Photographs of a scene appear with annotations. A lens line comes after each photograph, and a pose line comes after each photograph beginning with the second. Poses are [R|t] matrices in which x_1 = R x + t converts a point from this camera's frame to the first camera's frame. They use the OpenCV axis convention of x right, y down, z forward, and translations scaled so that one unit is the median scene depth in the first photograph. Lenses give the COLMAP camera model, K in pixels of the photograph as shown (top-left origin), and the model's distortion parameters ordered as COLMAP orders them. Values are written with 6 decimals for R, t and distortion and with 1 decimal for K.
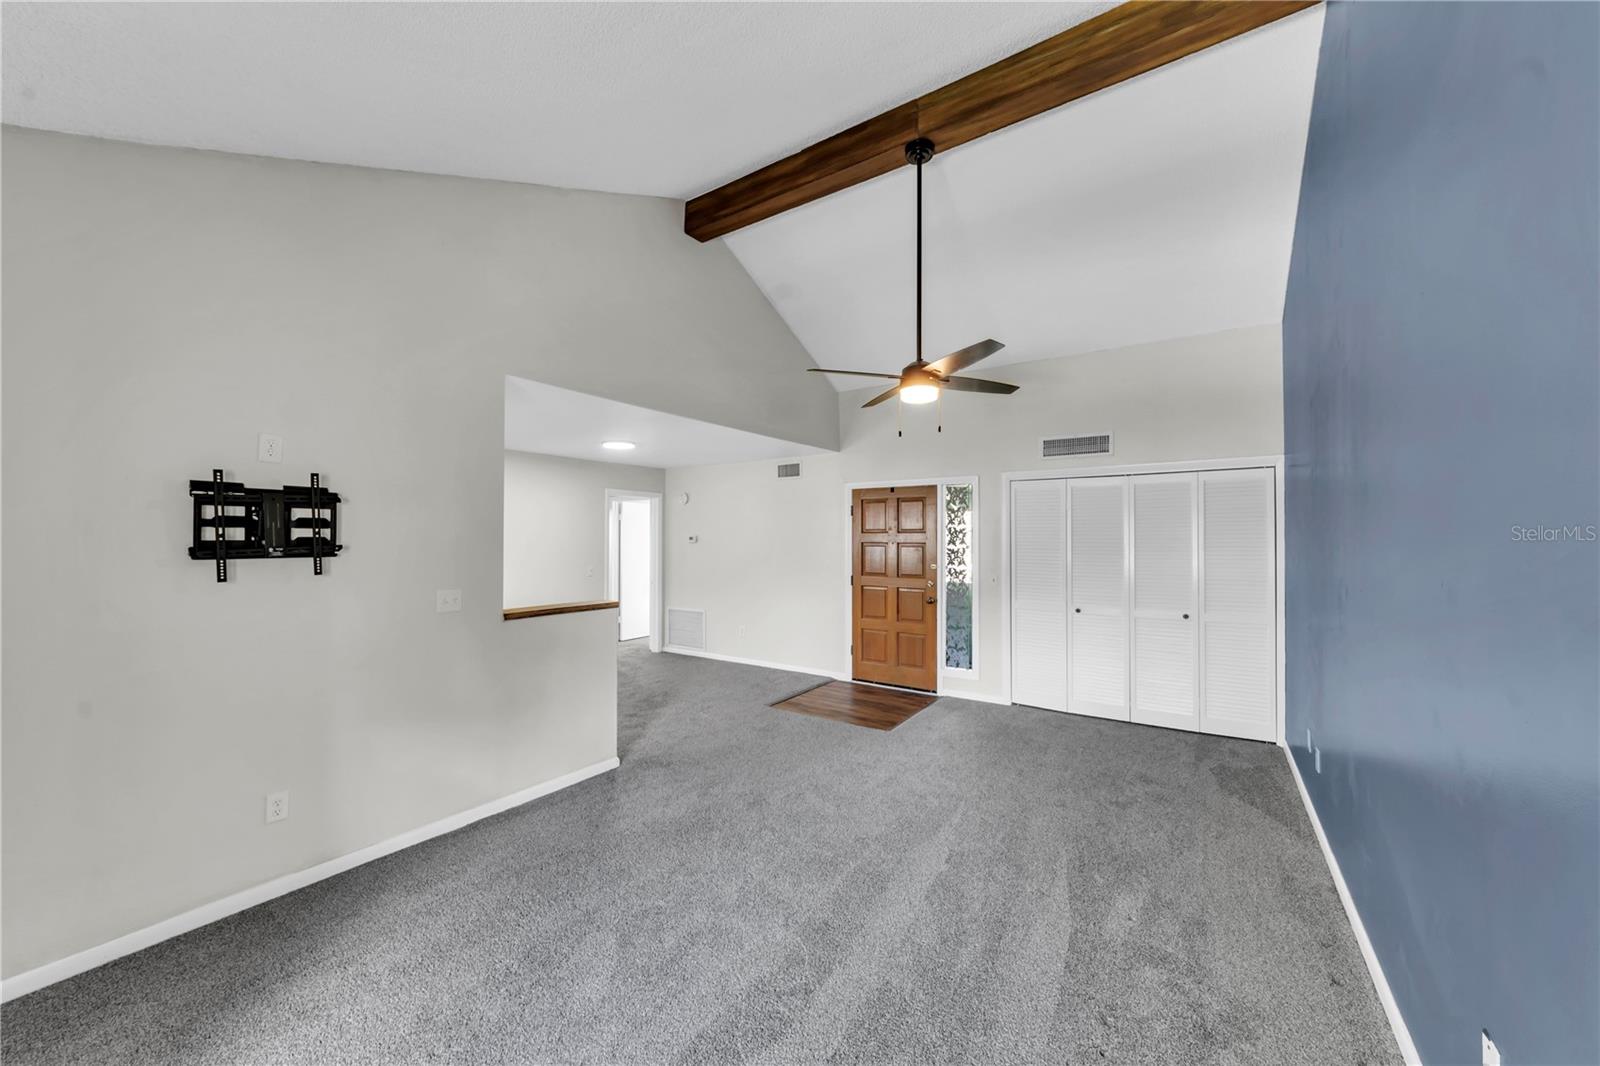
lens RADIAL K [[577.9, 0, 808.9], [0, 577.9, 534.8], [0, 0, 1]] dist [-0.002484, 0.002092]
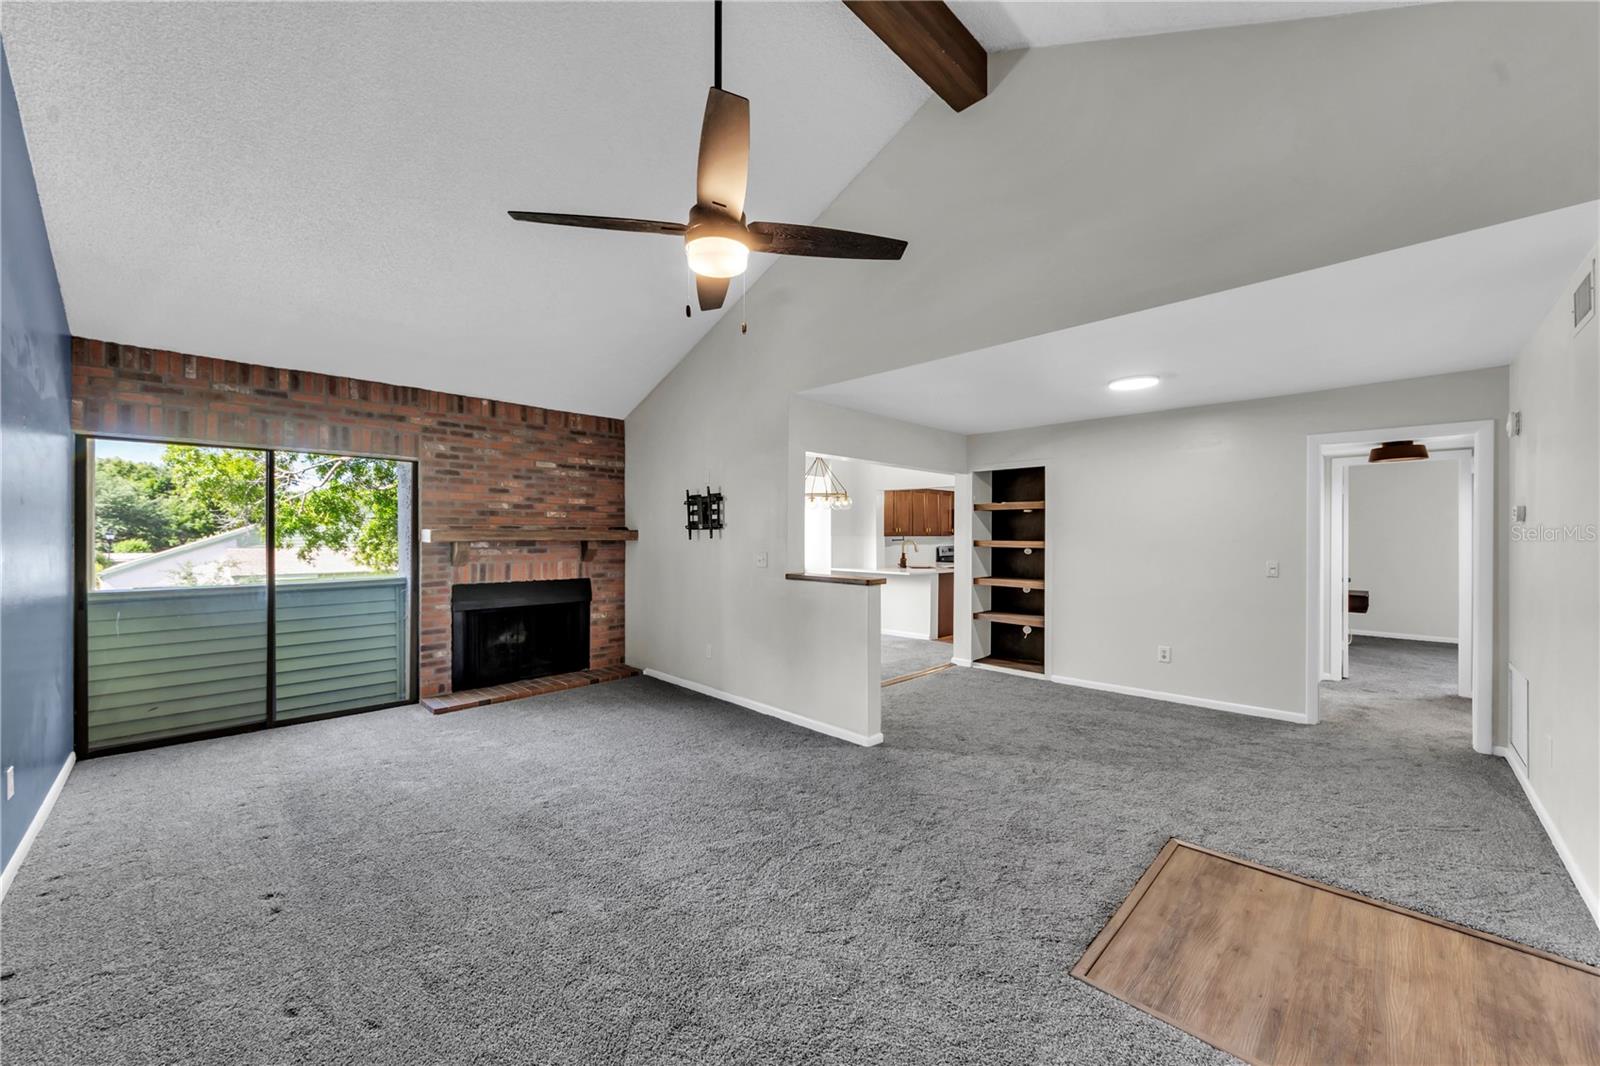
lens RADIAL K [[596.6, 0, 774.4], [0, 596.6, 534.8], [0, 0, 1]] dist [-0.001673, -0.000331]
pose [[-0.206493, -0.002813, -0.978444, 1.017049], [0.000606, 0.999995, -0.003003, 0.060236], [0.978448, -0.001213, -0.206490, 1.535376]]
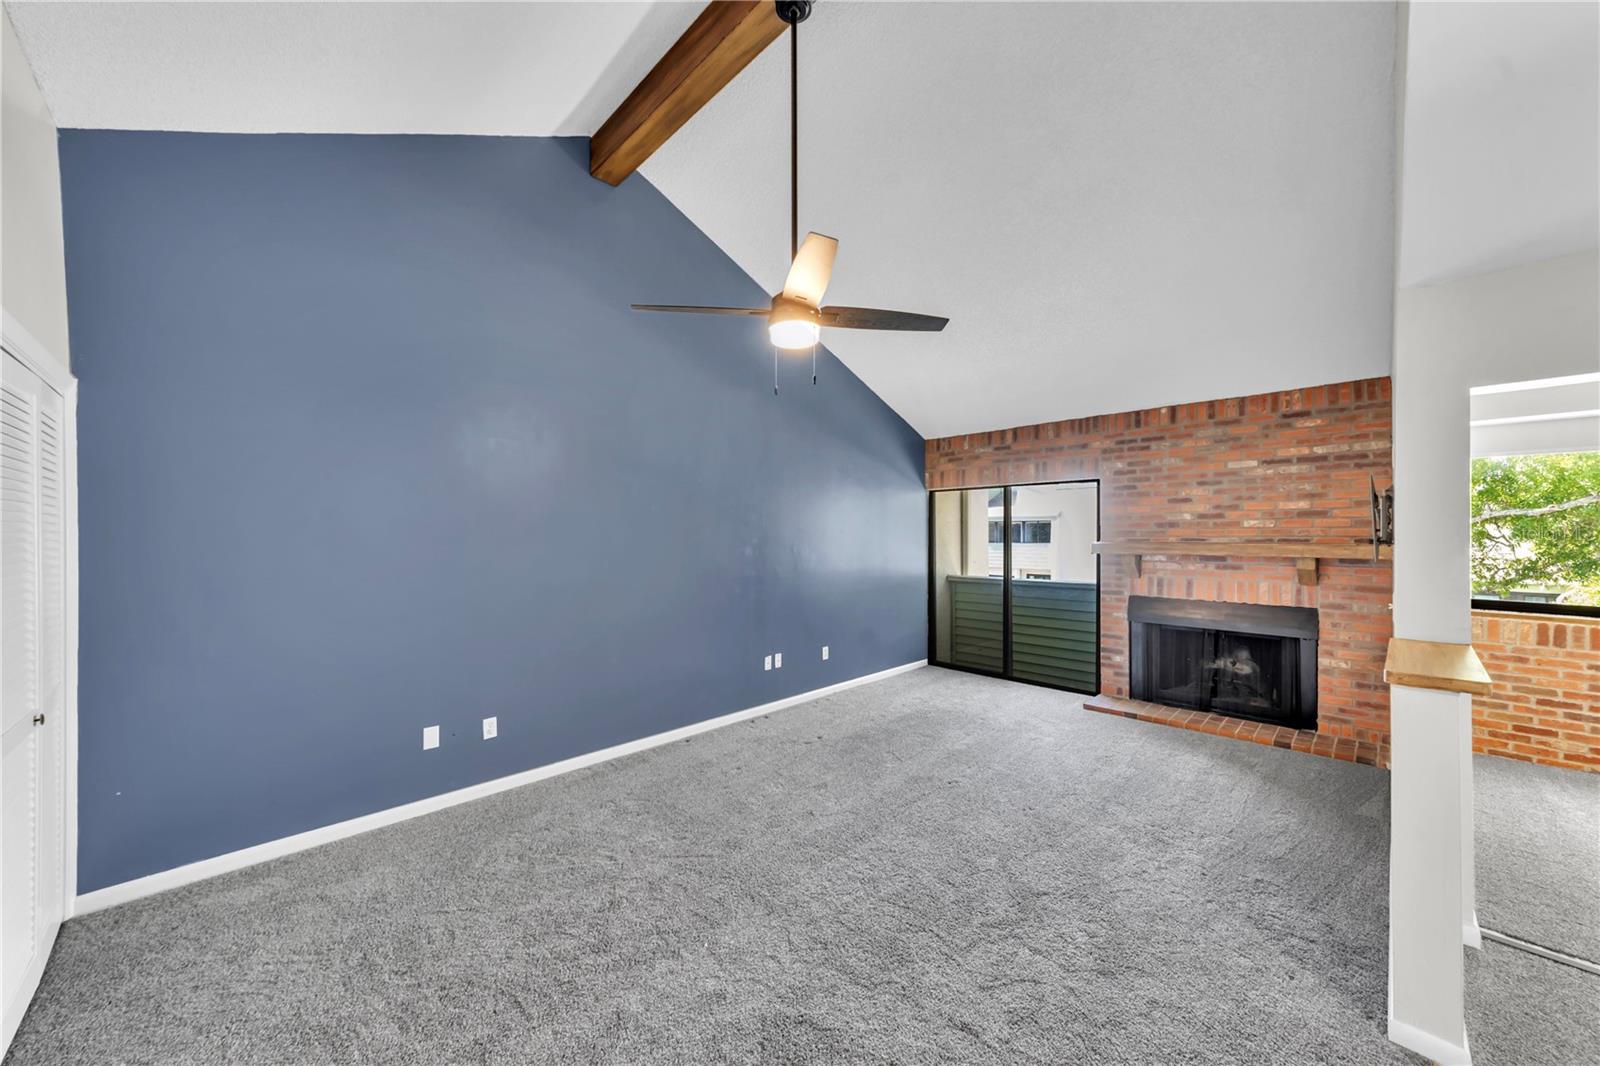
lens RADIAL K [[577.9, 0, 808.9], [0, 577.9, 534.8], [0, 0, 1]] dist [-0.002484, 0.002092]
pose [[-0.980724, -0.000592, 0.195396, 0.031085], [-0.001008, 0.999997, -0.002031, 0.017830], [-0.195394, -0.002188, -0.980722, 2.228141]]
